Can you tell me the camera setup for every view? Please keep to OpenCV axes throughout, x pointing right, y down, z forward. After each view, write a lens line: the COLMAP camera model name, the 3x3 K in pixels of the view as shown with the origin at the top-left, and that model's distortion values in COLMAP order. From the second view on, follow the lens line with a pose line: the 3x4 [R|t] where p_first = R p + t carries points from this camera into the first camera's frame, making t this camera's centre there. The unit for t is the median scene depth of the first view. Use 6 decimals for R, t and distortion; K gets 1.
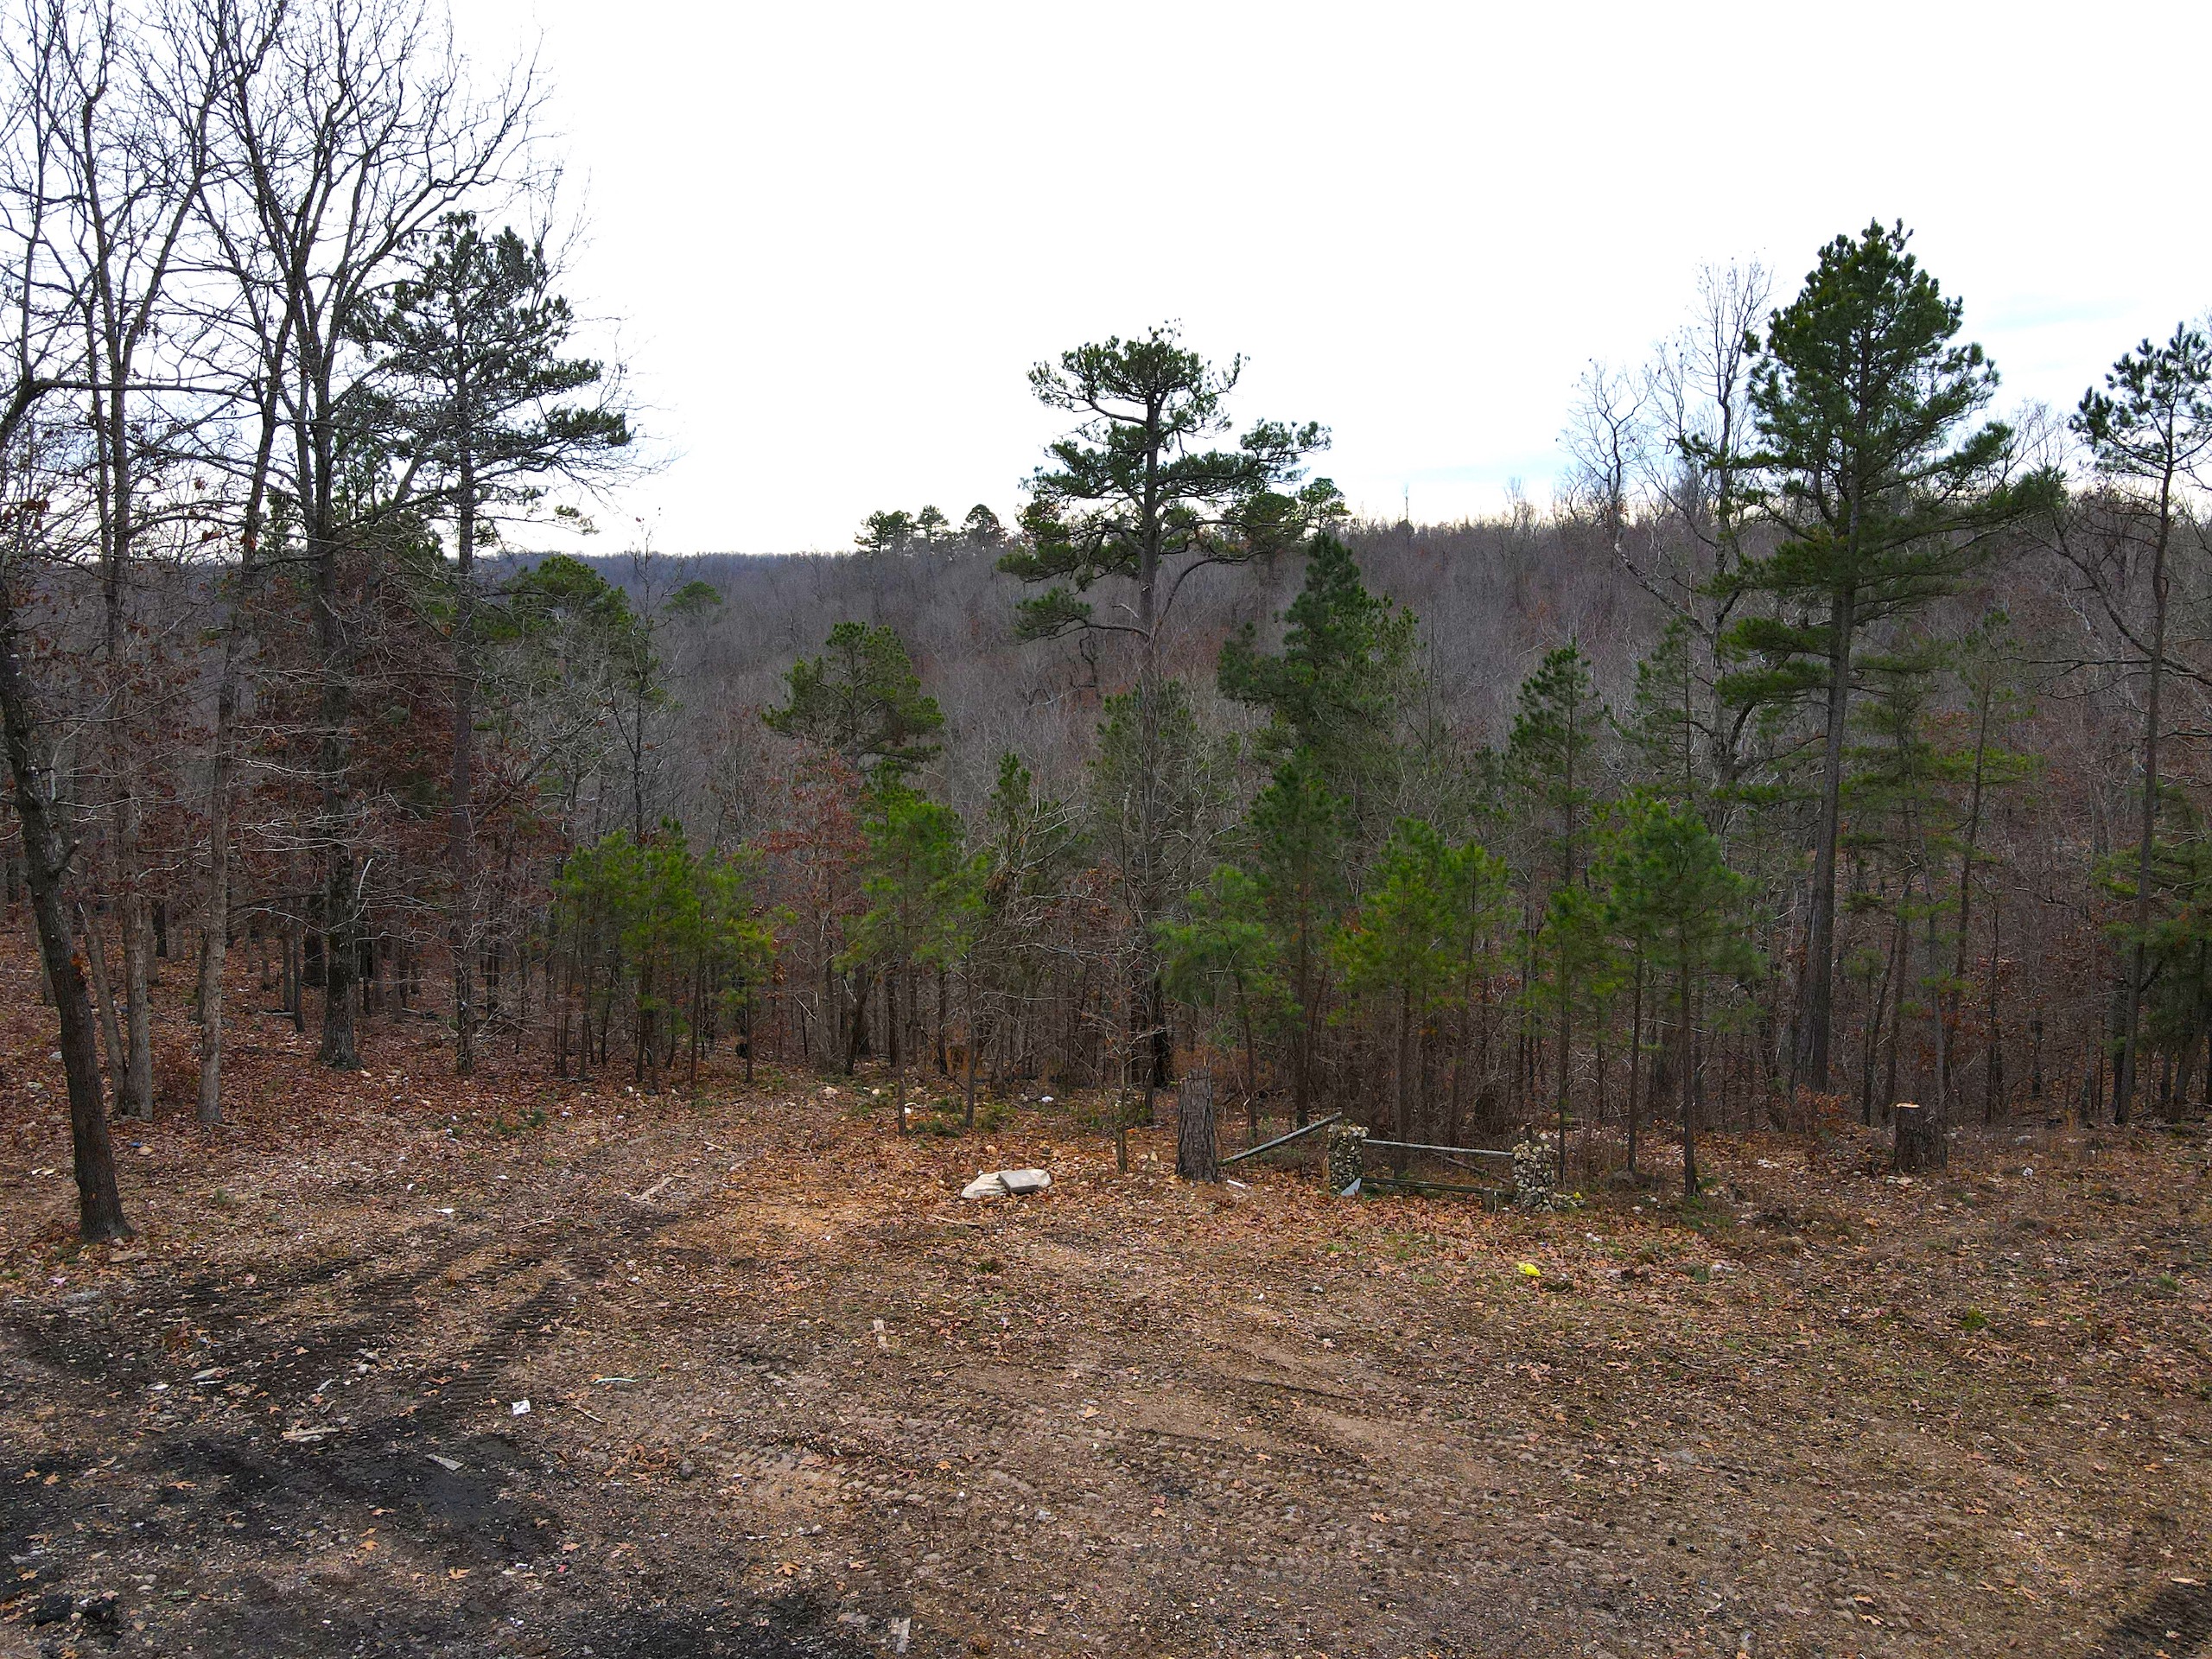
lens RADIAL K [[1616.8, 0, 1102.7], [0, 1616.8, 827.5], [0, 0, 1]] dist [0.018579, -0.011776]
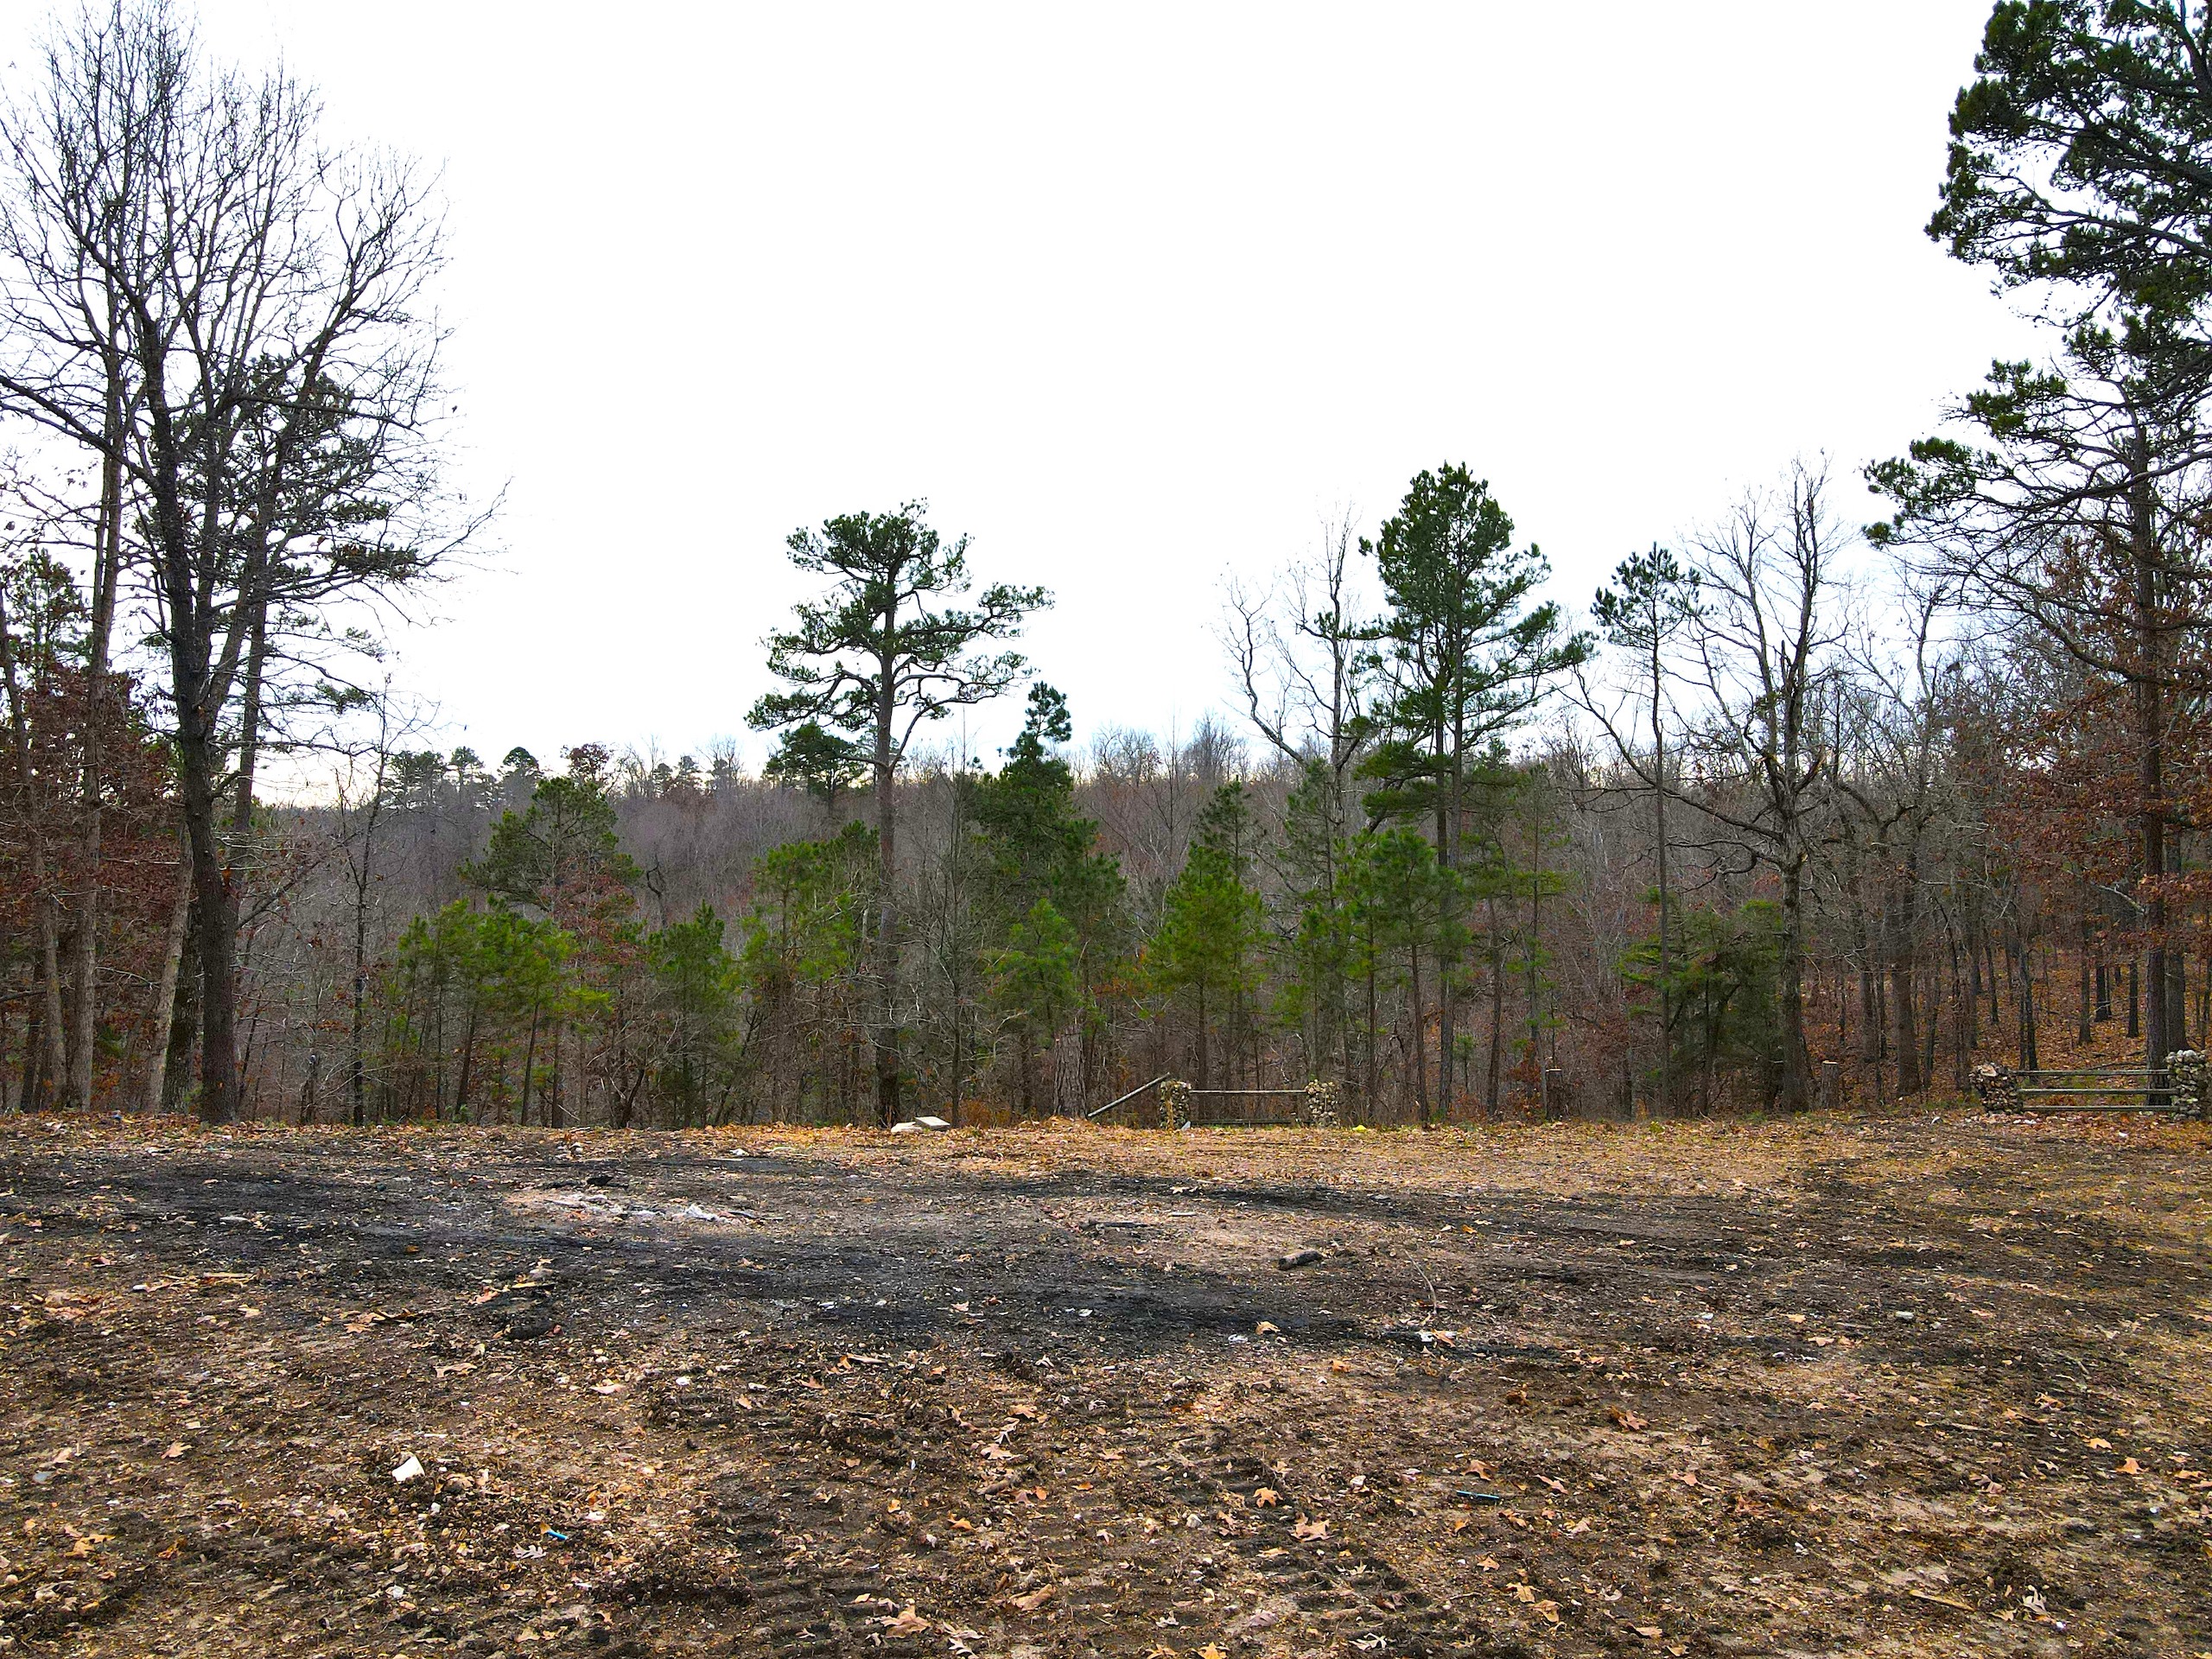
lens RADIAL K [[1616.8, 0, 1101.0], [0, 1616.8, 843.0], [0, 0, 1]] dist [0.018579, -0.011776]
pose [[0.958044, 0.008309, 0.286500, -0.167173], [0.035385, 0.988504, -0.146997, 0.116350], [-0.284428, 0.150967, 0.946736, -0.128816]]
